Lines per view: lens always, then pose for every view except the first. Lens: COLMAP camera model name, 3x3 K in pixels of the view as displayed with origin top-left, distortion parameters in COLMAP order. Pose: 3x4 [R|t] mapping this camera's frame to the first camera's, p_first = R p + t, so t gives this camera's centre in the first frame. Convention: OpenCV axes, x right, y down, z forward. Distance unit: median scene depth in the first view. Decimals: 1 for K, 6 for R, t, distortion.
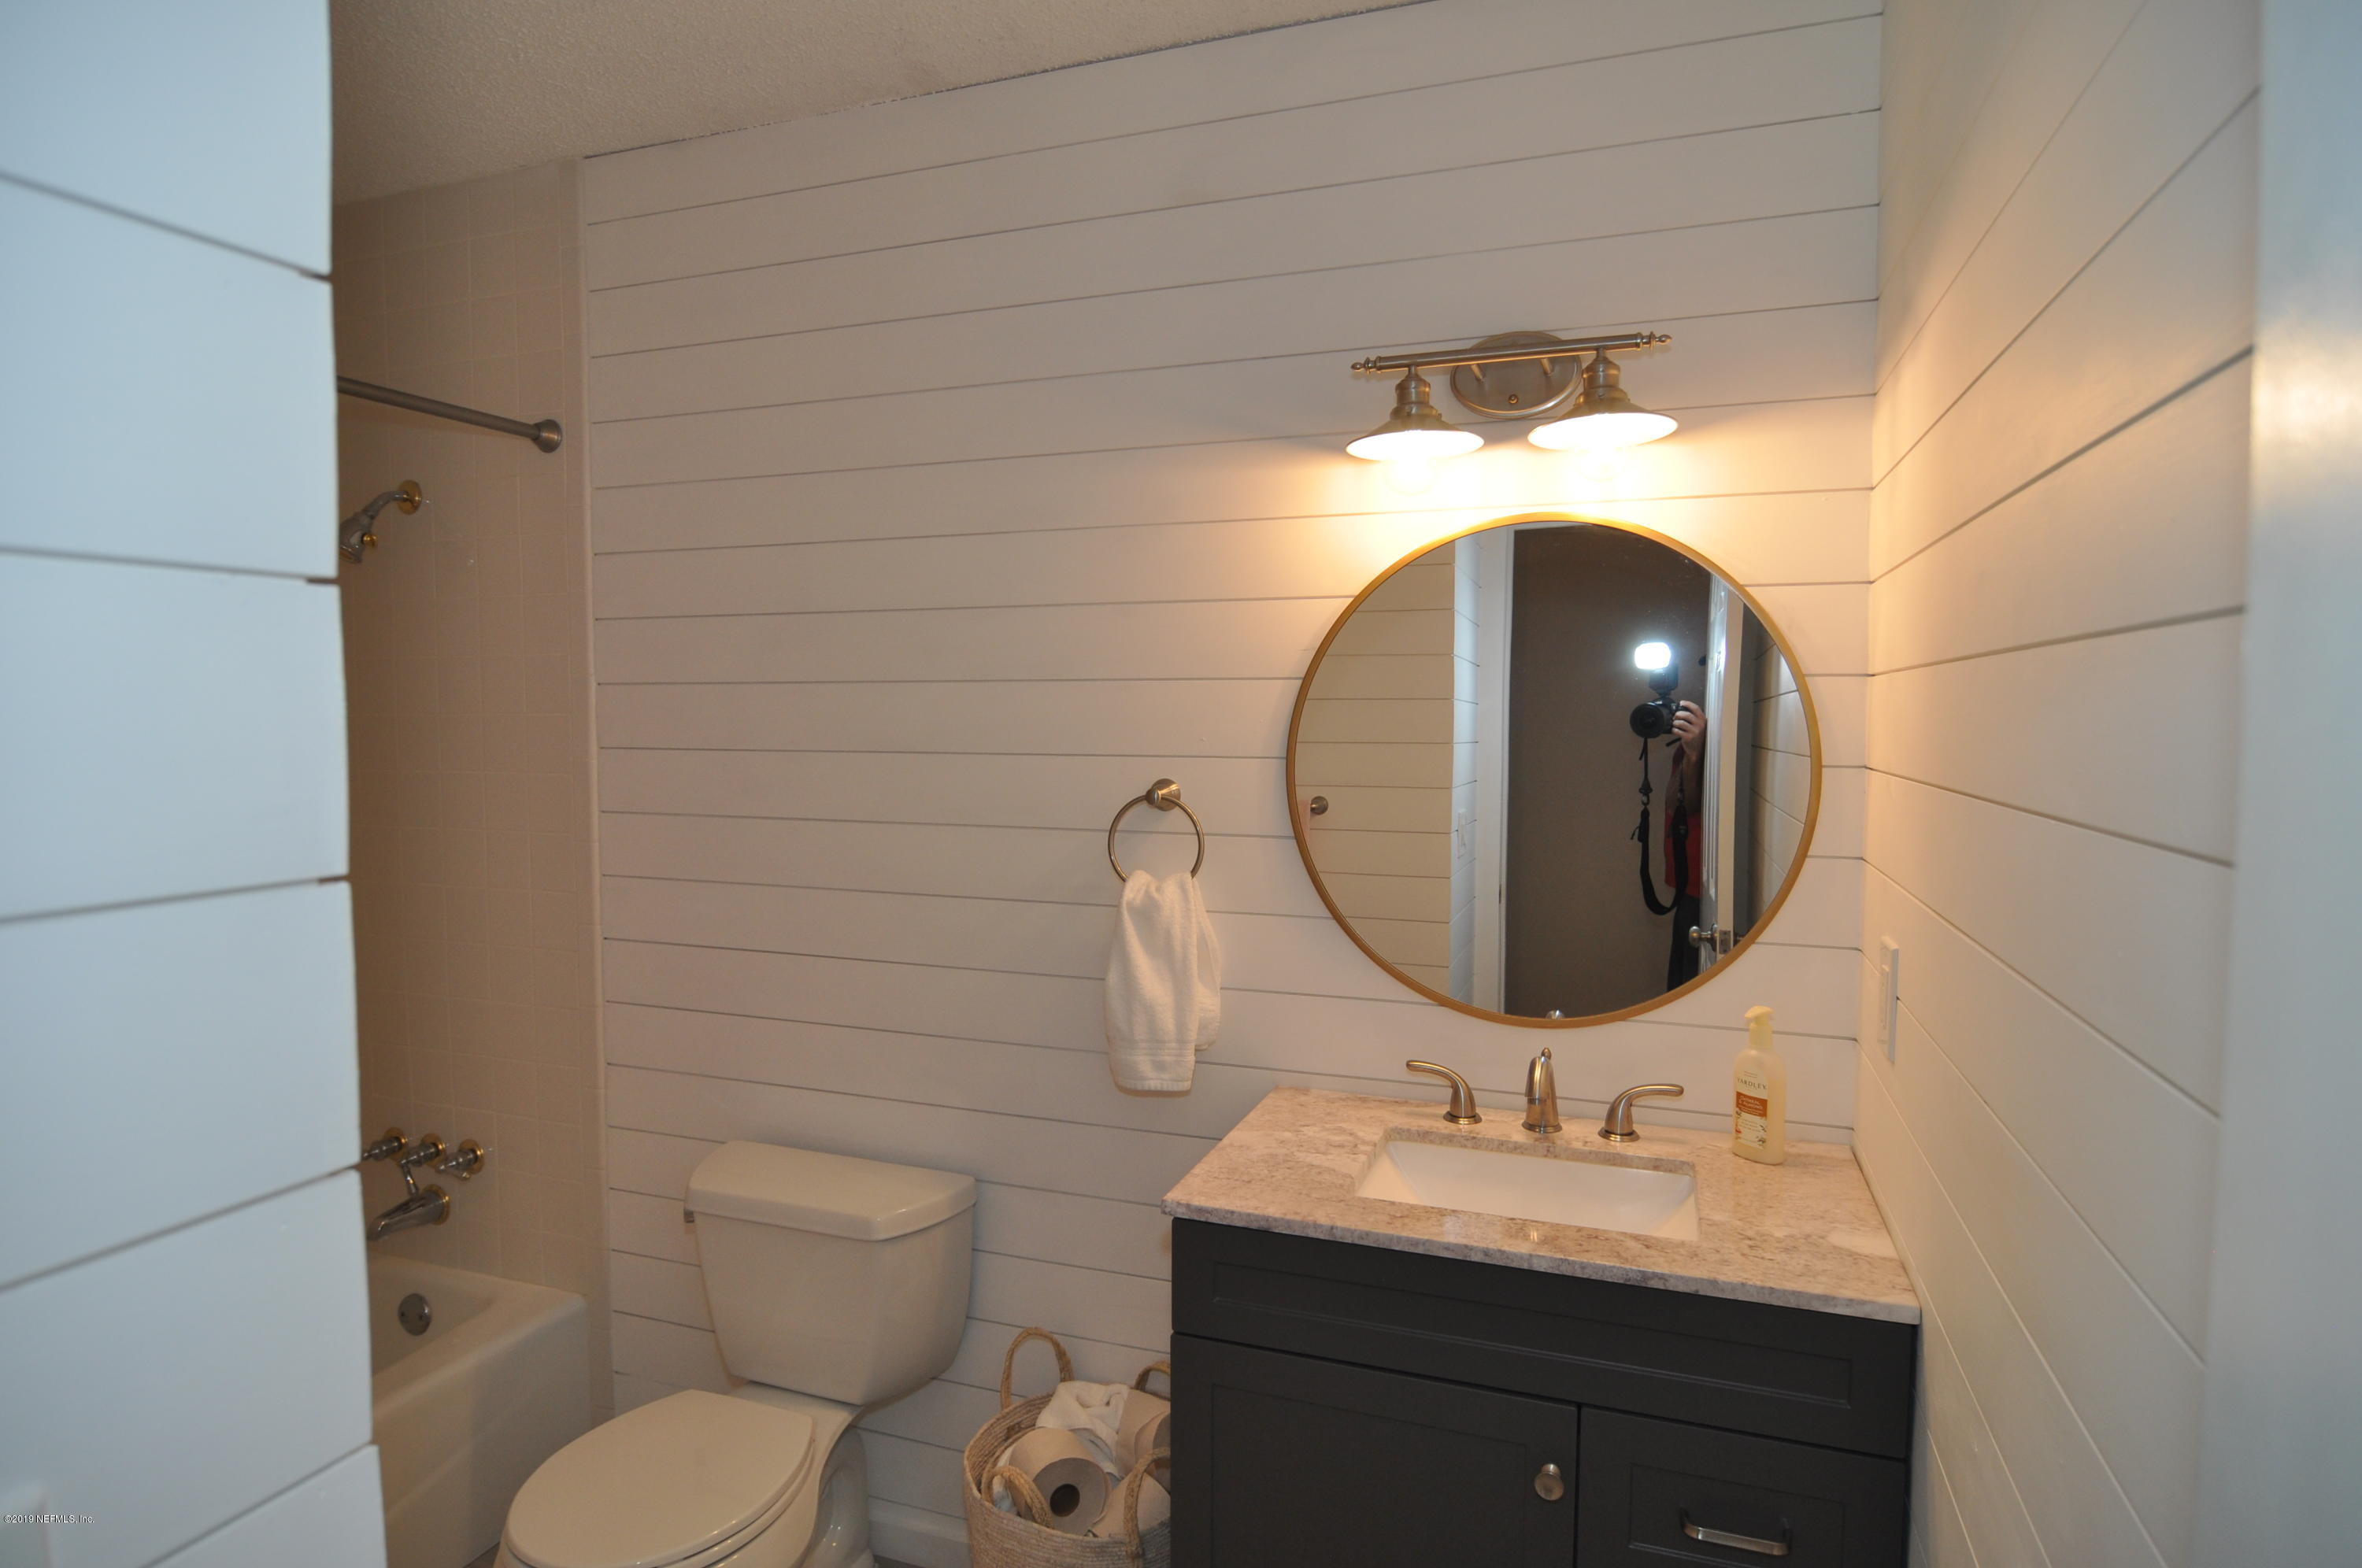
lens RADIAL K [[1280.5, 0, 1180.2], [0, 1280.5, 788.0], [0, 0, 1]] dist [-0.020432, -0.000971]
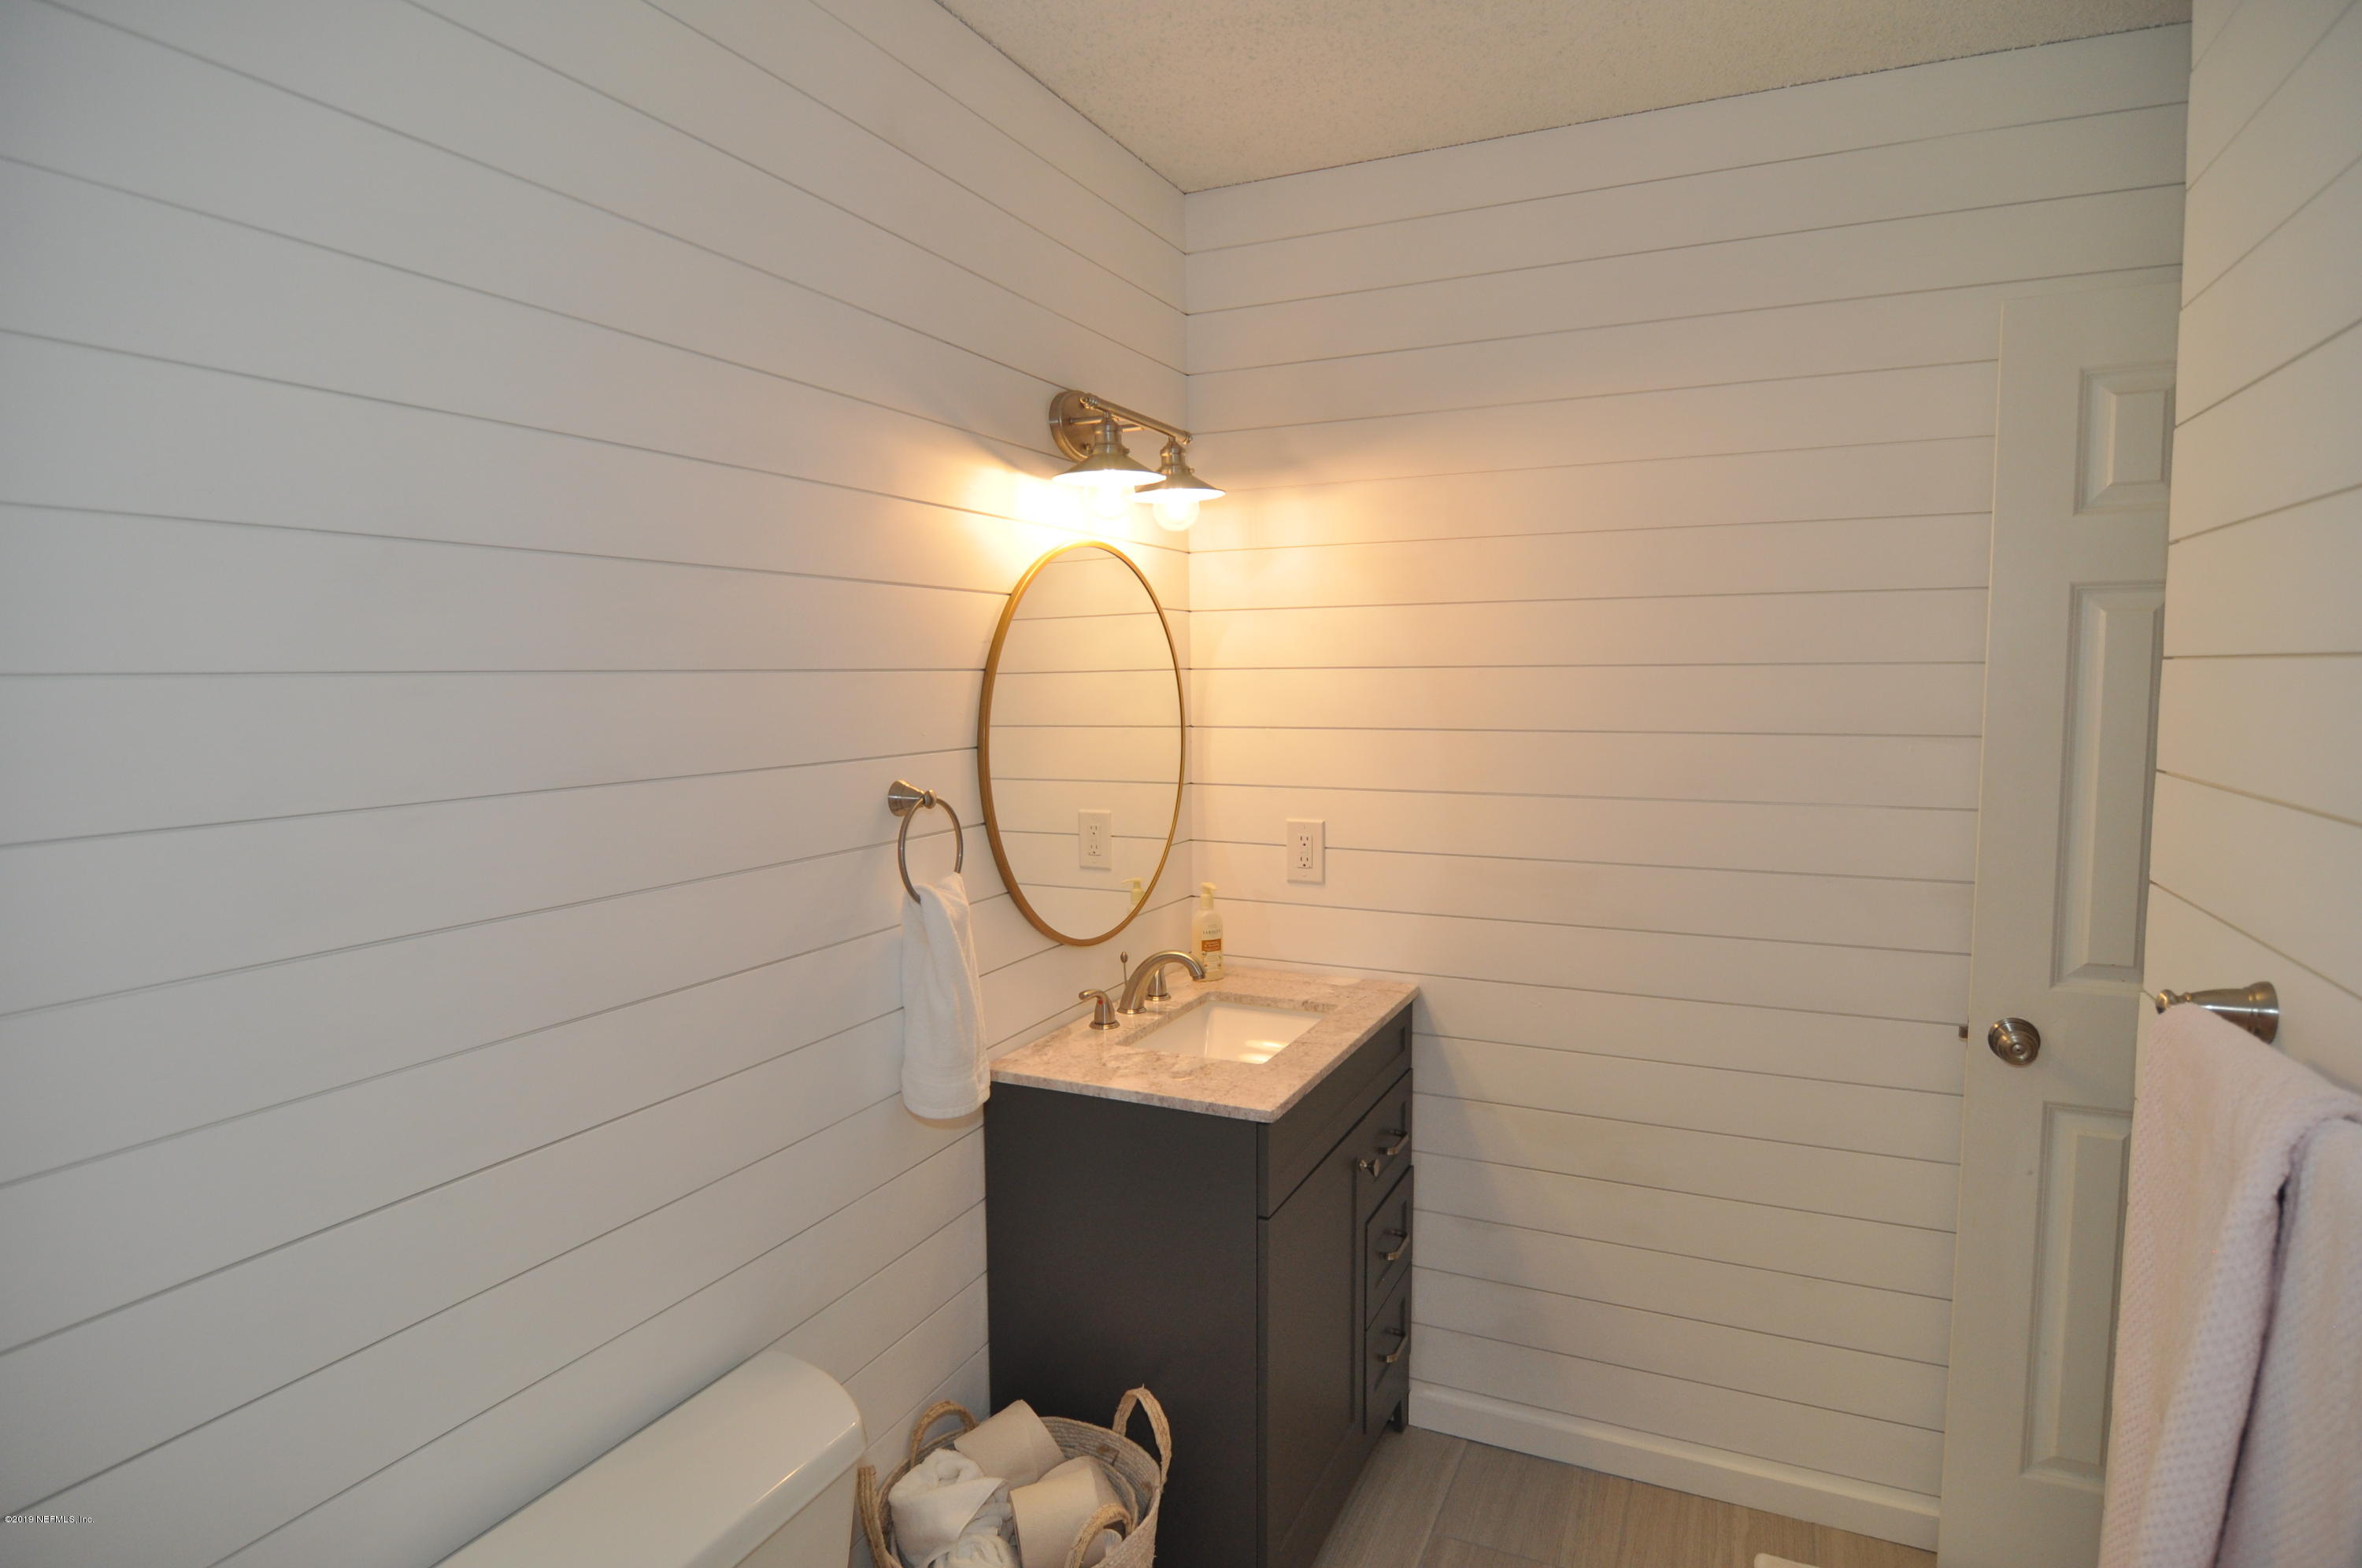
lens RADIAL K [[1280.5, 0, 1179.4], [0, 1280.5, 779.7], [0, 0, 1]] dist [-0.020432, -0.000971]
pose [[0.081411, -0.086832, 0.992891, -0.948155], [0.068556, 0.994326, 0.081336, -0.072007], [-0.994320, 0.061447, 0.086902, 0.772458]]
